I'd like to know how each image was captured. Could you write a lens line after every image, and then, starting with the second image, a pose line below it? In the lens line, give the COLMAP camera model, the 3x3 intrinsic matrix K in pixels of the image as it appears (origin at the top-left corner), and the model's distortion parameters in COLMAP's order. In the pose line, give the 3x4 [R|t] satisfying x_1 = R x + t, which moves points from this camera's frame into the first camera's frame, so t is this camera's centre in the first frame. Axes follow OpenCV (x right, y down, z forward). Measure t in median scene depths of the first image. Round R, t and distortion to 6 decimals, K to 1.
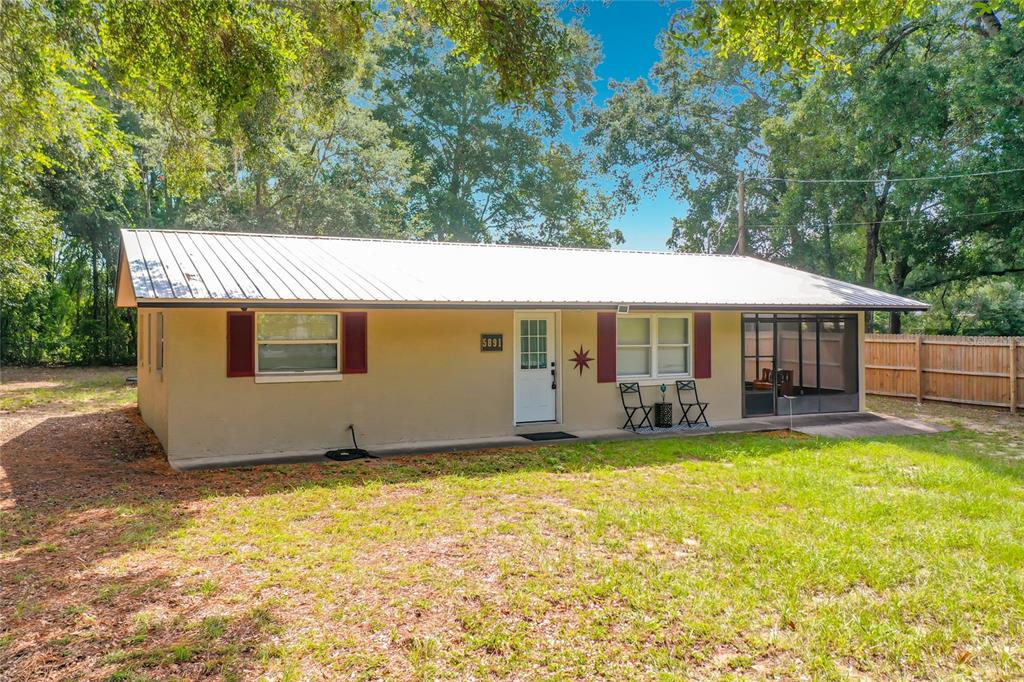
lens RADIAL K [[846.8, 0, 524.9], [0, 846.8, 335.6], [0, 0, 1]] dist [0.000477, -0.002534]
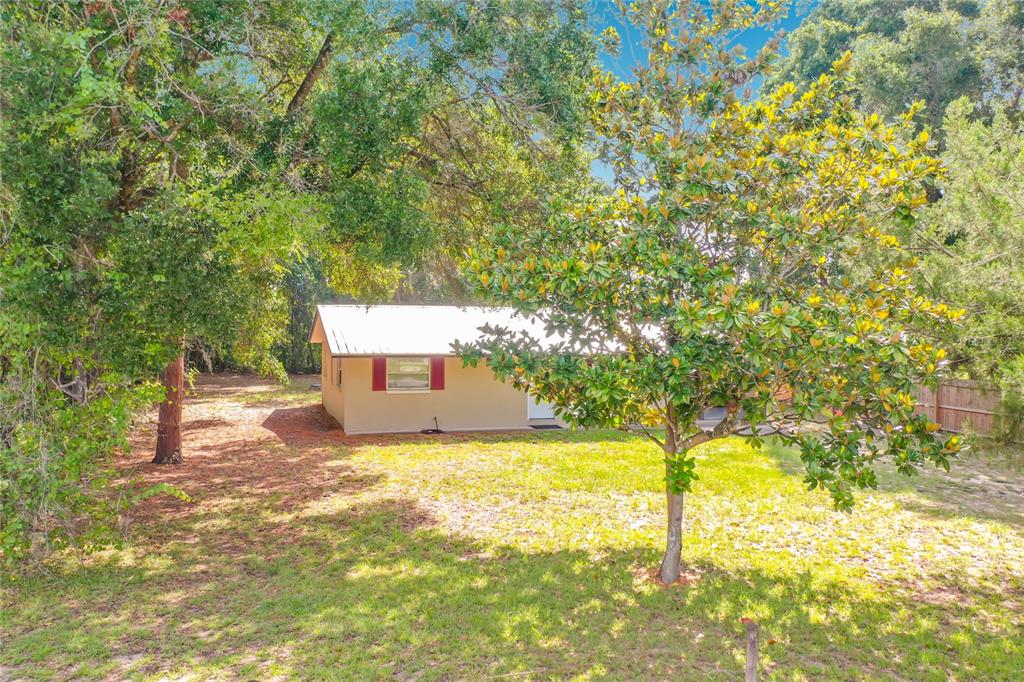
lens RADIAL K [[846.8, 0, 524.9], [0, 846.8, 335.6], [0, 0, 1]] dist [0.000477, -0.002534]
pose [[0.986304, 0.010521, -0.164600, 0.261638], [-0.010976, 0.999938, -0.001850, -0.065003], [0.164570, 0.003631, 0.986359, -0.722785]]
